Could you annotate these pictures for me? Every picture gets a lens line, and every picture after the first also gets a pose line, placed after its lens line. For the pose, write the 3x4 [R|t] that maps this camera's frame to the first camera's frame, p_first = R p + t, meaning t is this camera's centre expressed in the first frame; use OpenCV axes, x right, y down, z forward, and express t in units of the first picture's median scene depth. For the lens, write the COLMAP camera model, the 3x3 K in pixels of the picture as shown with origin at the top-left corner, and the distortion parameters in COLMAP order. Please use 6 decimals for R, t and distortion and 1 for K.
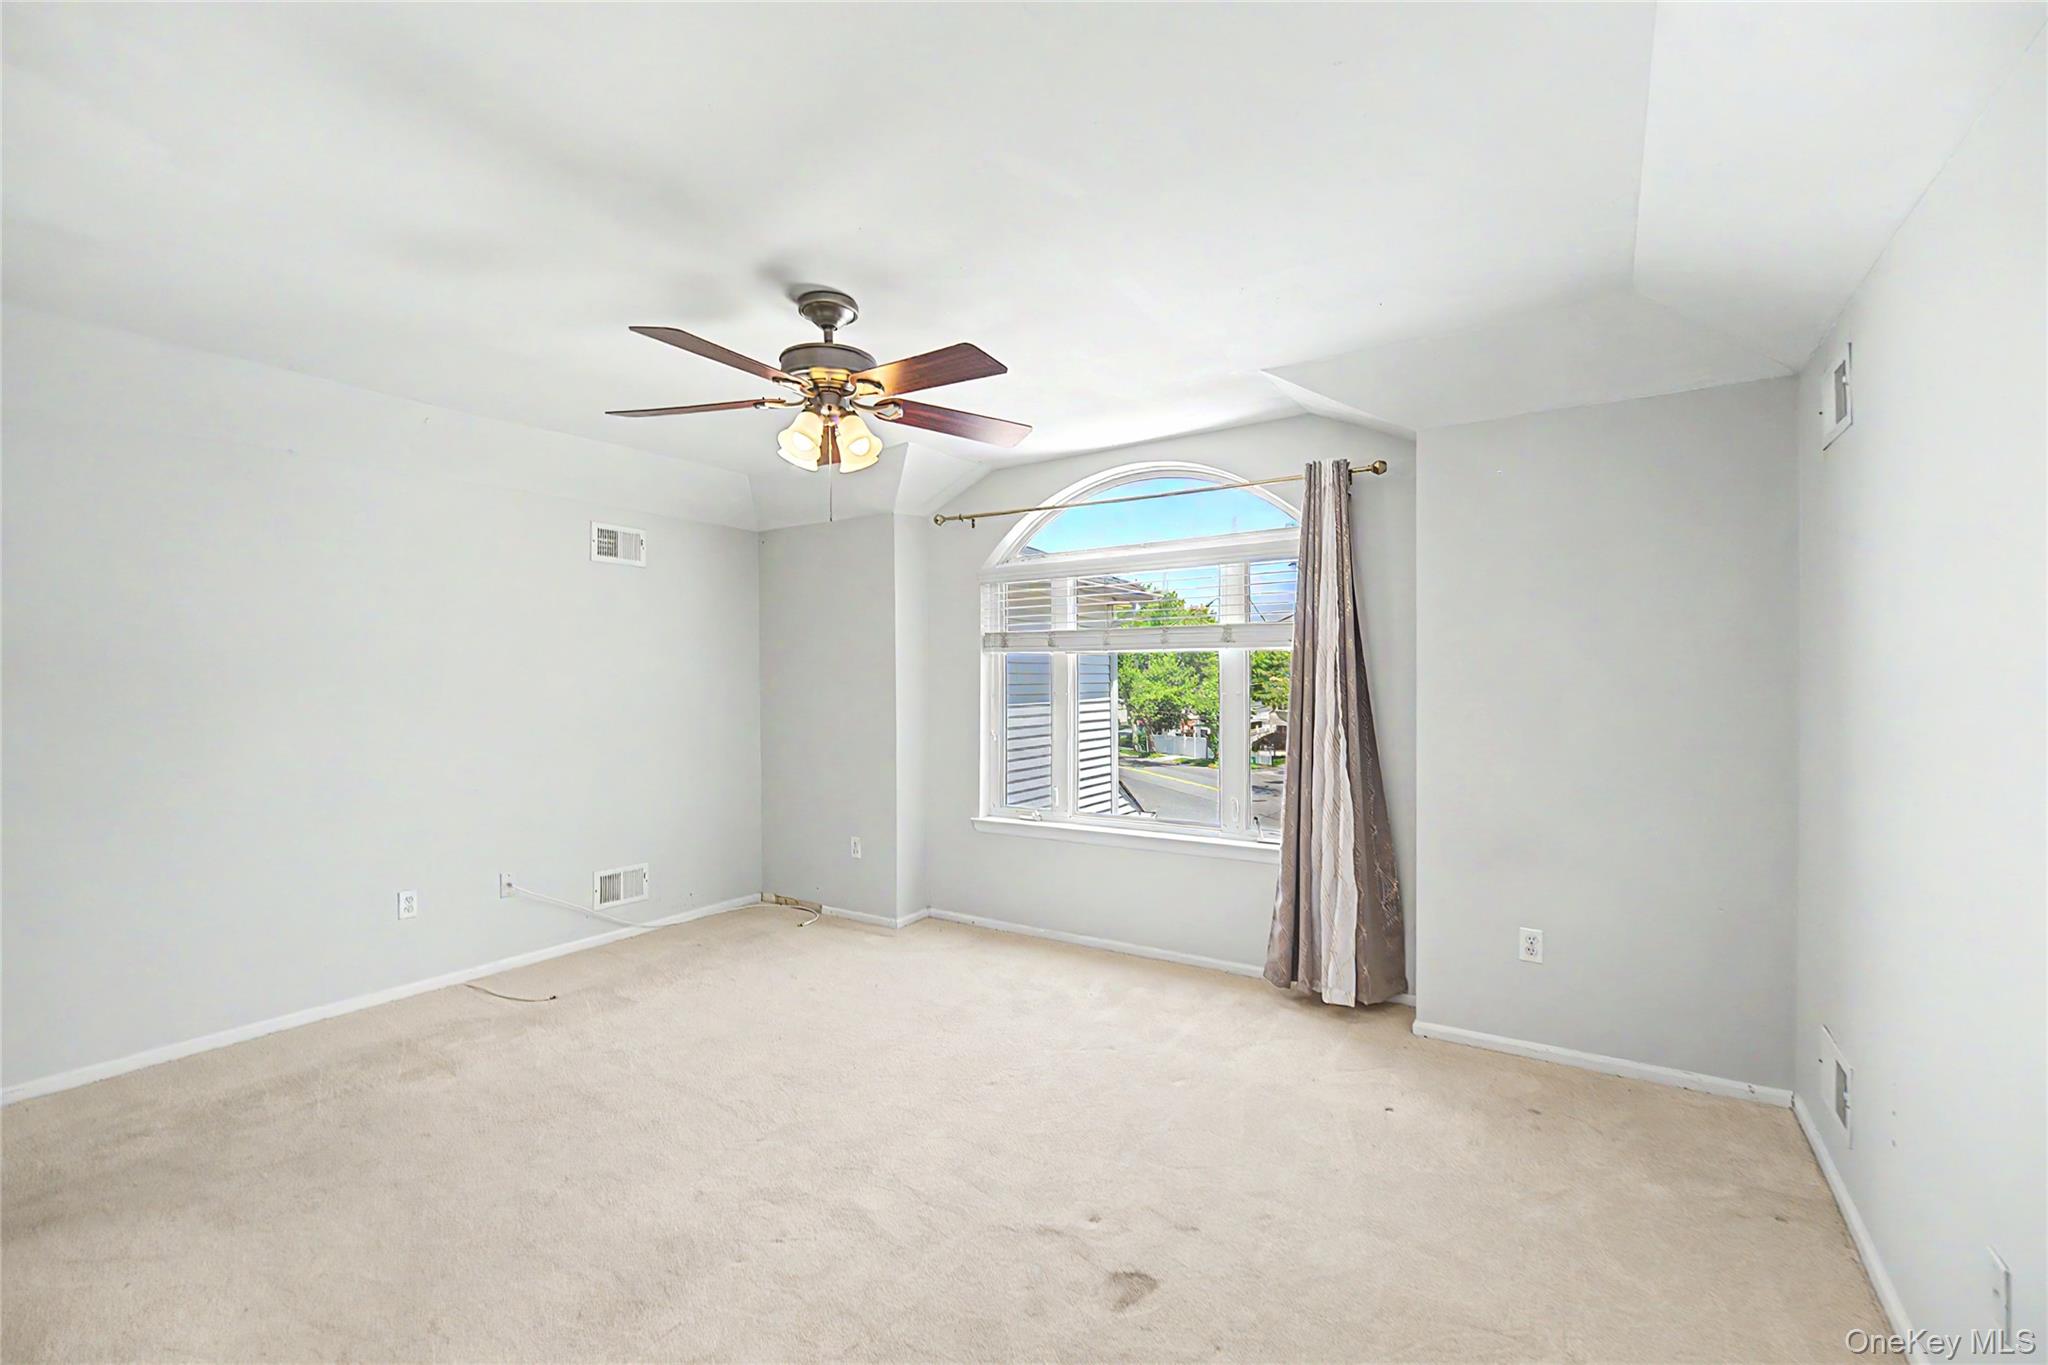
lens RADIAL K [[889.8, 0, 1024.0], [0, 889.8, 682.5], [0, 0, 1]] dist [-0.000680, -0.000403]
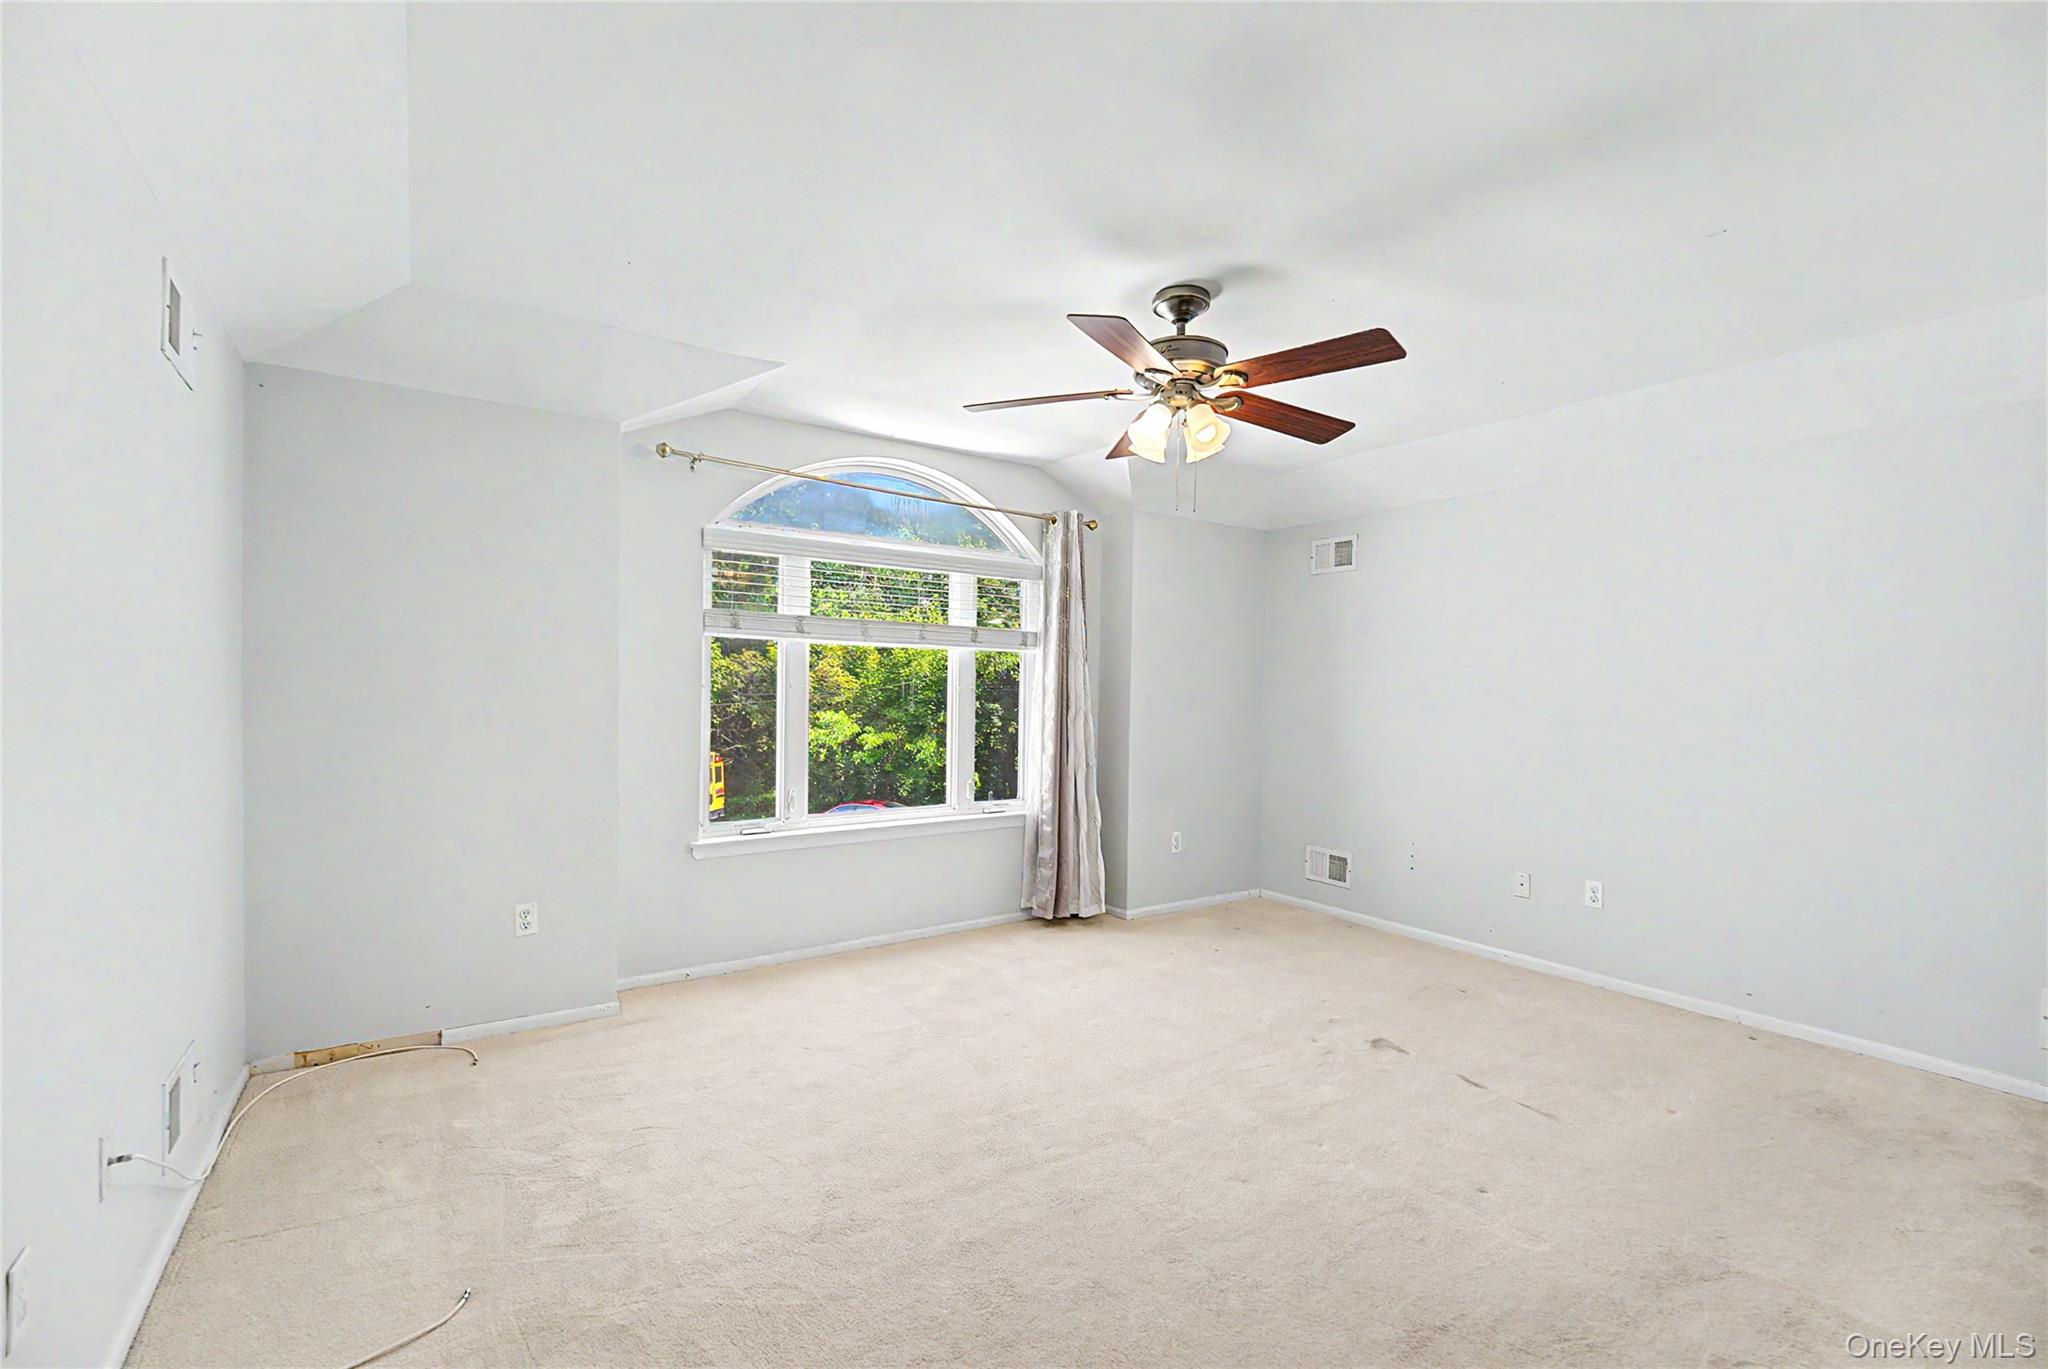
lens RADIAL K [[886.0, 0, 1024.9], [0, 886.0, 726.9], [0, 0, 1]] dist [-0.038847, -0.000145]
pose [[0.341448, -0.036053, 0.939209, -0.919230], [-0.022273, 0.998673, 0.046433, 0.007667], [-0.939637, -0.036773, 0.340191, 0.614826]]
